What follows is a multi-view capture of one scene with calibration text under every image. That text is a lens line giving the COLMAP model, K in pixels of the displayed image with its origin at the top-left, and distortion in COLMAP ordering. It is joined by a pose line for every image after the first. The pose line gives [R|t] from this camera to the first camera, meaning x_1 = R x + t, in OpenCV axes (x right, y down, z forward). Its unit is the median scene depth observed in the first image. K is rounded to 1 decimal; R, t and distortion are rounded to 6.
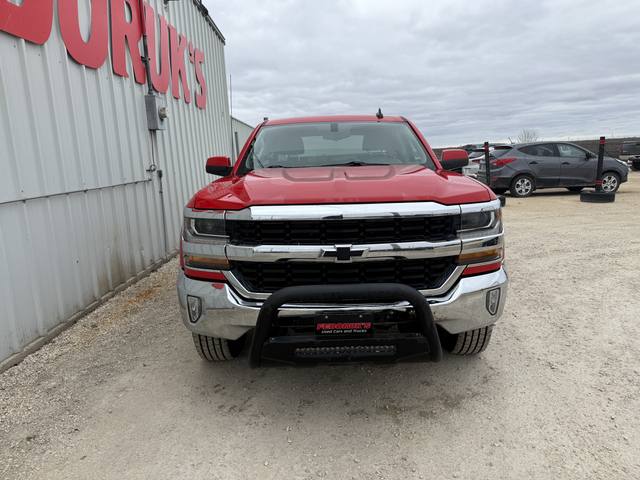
lens RADIAL K [[442.5, 0, 320.0], [0, 442.5, 240.0], [0, 0, 1]] dist [0.035668, -0.049242]
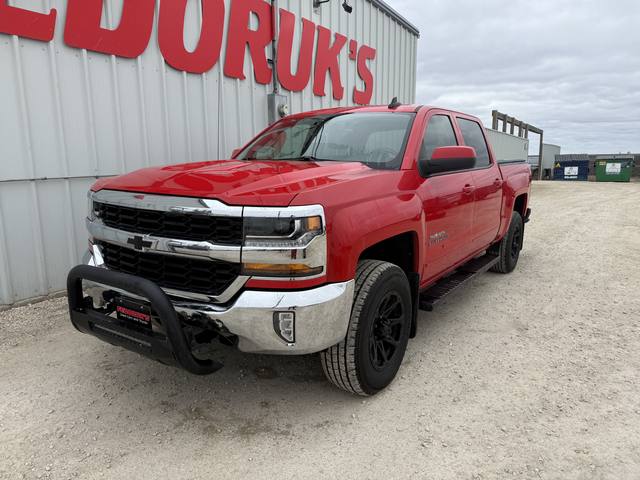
lens RADIAL K [[438.4, 0, 328.0], [0, 438.4, 236.6], [0, 0, 1]] dist [0.061884, -0.054041]
pose [[0.833029, 0.131678, -0.537330, 0.906814], [-0.129591, 0.990683, 0.041870, -0.076713], [0.537838, 0.034754, 0.842332, 0.353134]]
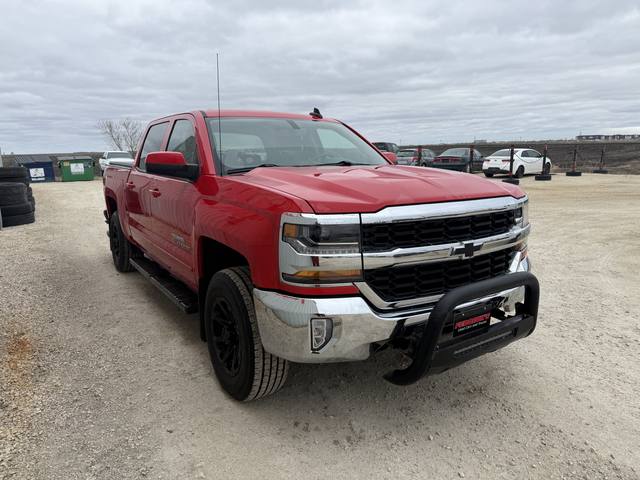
lens RADIAL K [[442.5, 0, 320.0], [0, 442.5, 240.0], [0, 0, 1]] dist [0.035668, -0.049242]
pose [[0.836146, -0.078921, 0.542799, -0.740674], [0.082476, 0.996434, 0.017829, -0.035695], [-0.542271, 0.029860, 0.839673, 0.305706]]
